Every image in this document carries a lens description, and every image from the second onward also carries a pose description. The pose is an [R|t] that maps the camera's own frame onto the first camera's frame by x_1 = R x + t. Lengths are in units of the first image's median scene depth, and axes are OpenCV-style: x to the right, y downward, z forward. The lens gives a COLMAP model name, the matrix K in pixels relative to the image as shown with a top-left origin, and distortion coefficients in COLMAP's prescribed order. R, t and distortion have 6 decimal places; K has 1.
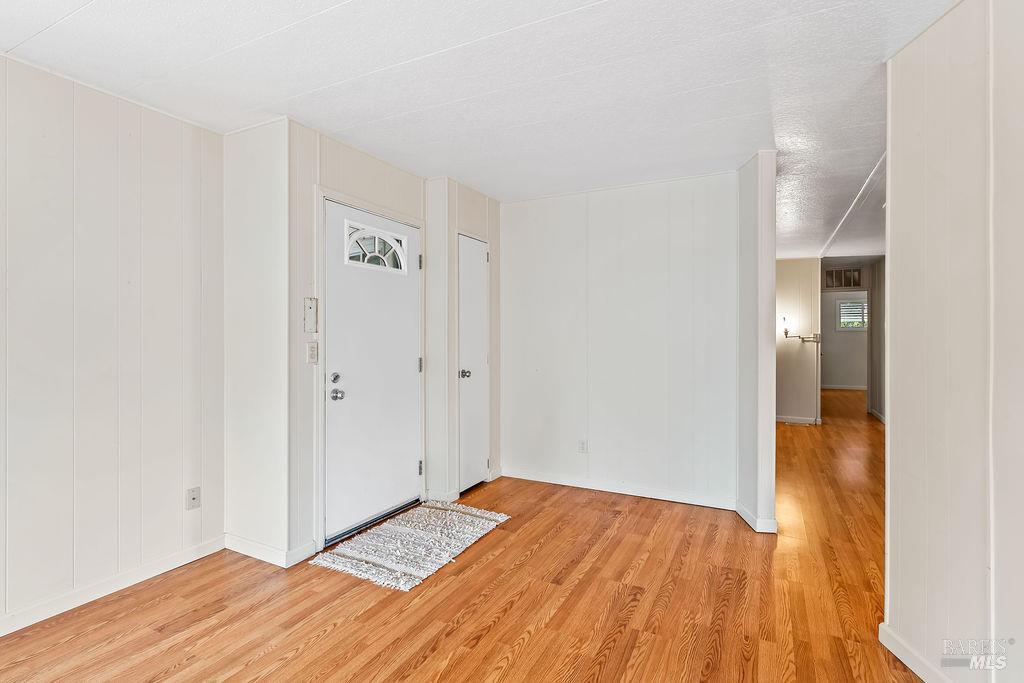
lens RADIAL K [[494.4, 0, 525.8], [0, 494.4, 336.8], [0, 0, 1]] dist [0.005707, 0.000637]
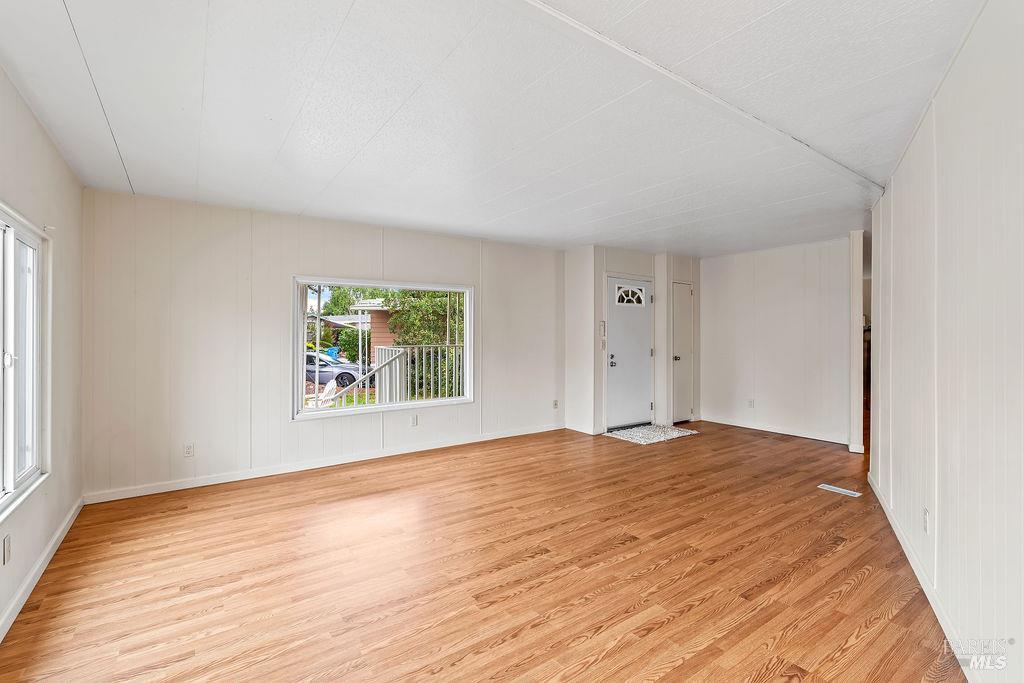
lens RADIAL K [[464.6, 0, 508.1], [0, 464.6, 336.2], [0, 0, 1]] dist [-0.005679, 0.001026]
pose [[0.869045, 0.001635, -0.494730, 0.230286], [-0.001879, 0.999998, 0.000004, -0.006435], [0.494729, 0.000926, 0.869047, -0.996303]]
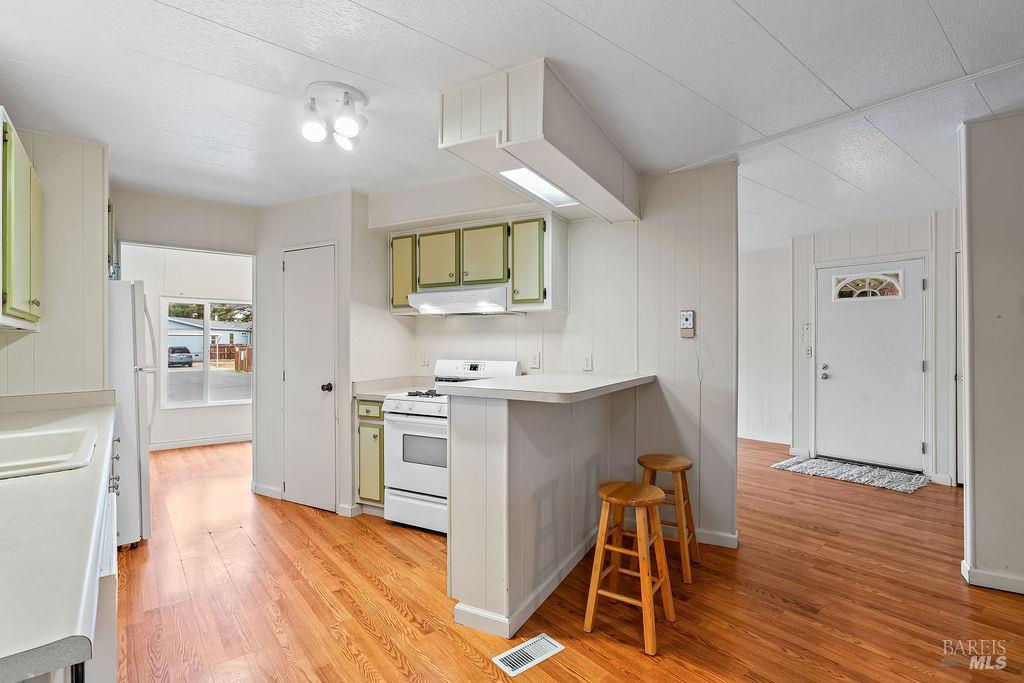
lens RADIAL K [[494.4, 0, 509.5], [0, 494.4, 340.6], [0, 0, 1]] dist [0.005707, 0.000637]
pose [[-0.421754, -0.015300, -0.906581, 1.641447], [-0.011729, 0.999866, -0.011418, 0.020905], [0.906634, 0.005818, -0.421877, 0.693912]]
